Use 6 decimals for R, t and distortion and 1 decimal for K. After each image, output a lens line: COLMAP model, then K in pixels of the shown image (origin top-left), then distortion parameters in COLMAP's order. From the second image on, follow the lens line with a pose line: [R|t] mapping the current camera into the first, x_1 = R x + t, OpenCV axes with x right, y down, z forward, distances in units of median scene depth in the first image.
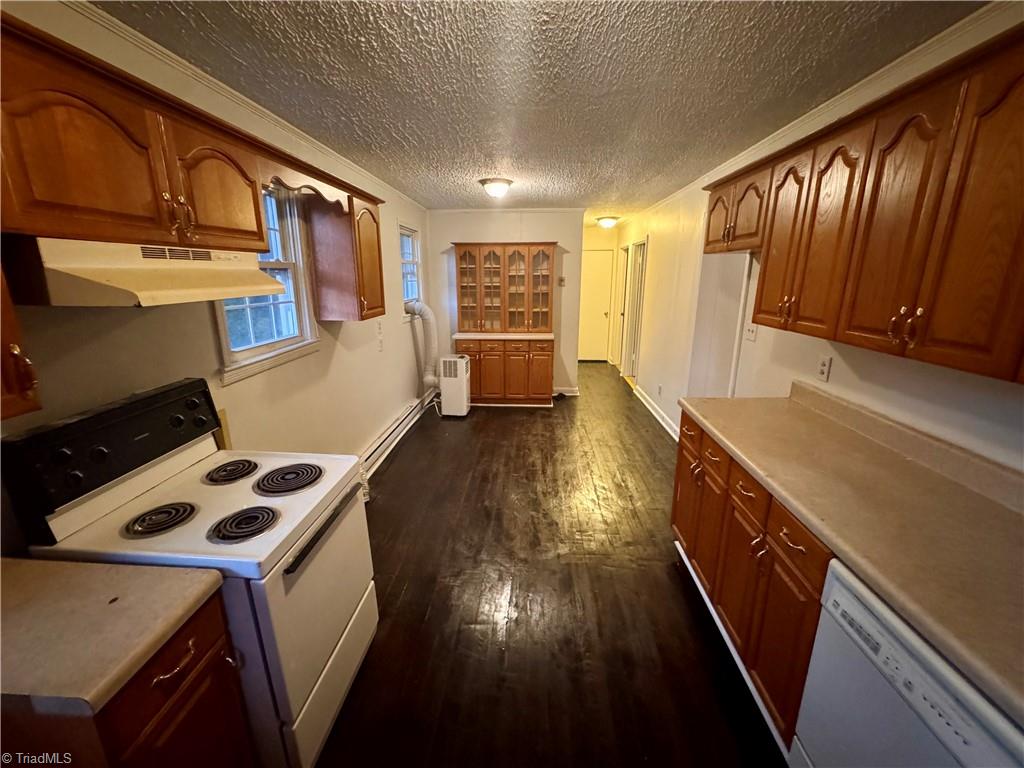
lens RADIAL K [[408.2, 0, 512.0], [0, 408.2, 384.0], [0, 0, 1]] dist [-0.000532, -0.000106]
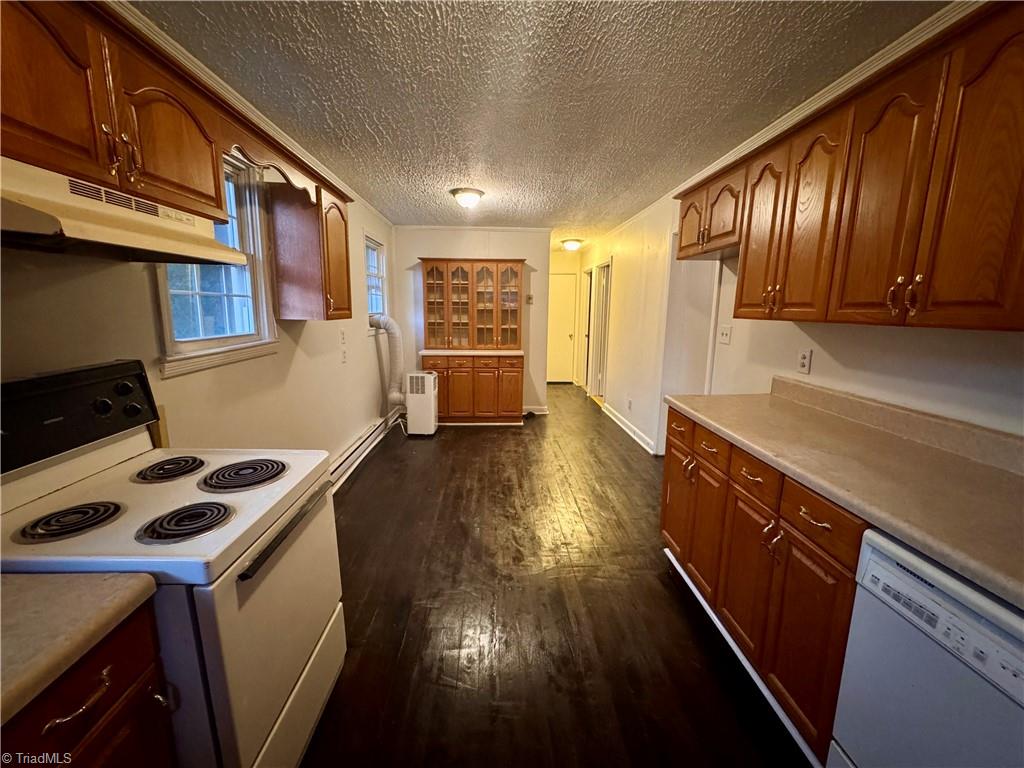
lens RADIAL K [[408.2, 0, 512.0], [0, 408.2, 384.0], [0, 0, 1]] dist [-0.000532, -0.000106]
pose [[0.995022, -0.006153, 0.099466, -0.050479], [0.013887, 0.996915, -0.077250, 0.073982], [-0.098683, 0.078247, 0.992038, 0.061761]]
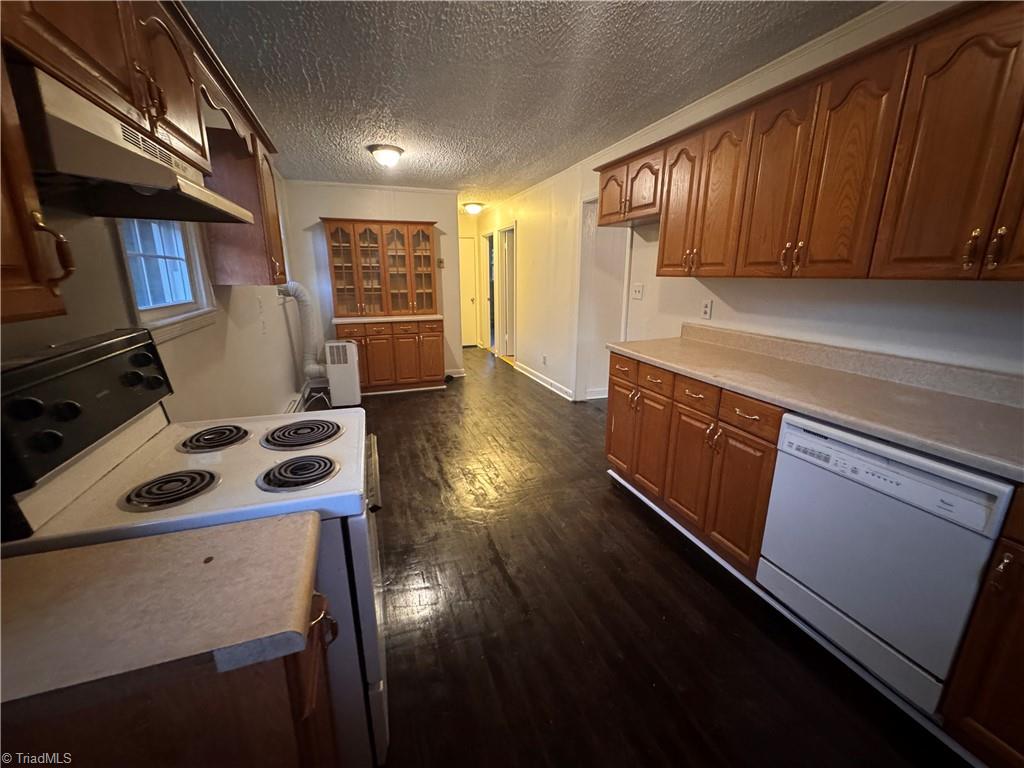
lens RADIAL K [[408.2, 0, 512.0], [0, 408.2, 384.0], [0, 0, 1]] dist [-0.000532, -0.000106]
pose [[0.921321, -0.100136, 0.375686, -0.280460], [0.100090, 0.994783, 0.019694, 0.095817], [-0.375699, 0.019457, 0.926538, 0.021798]]
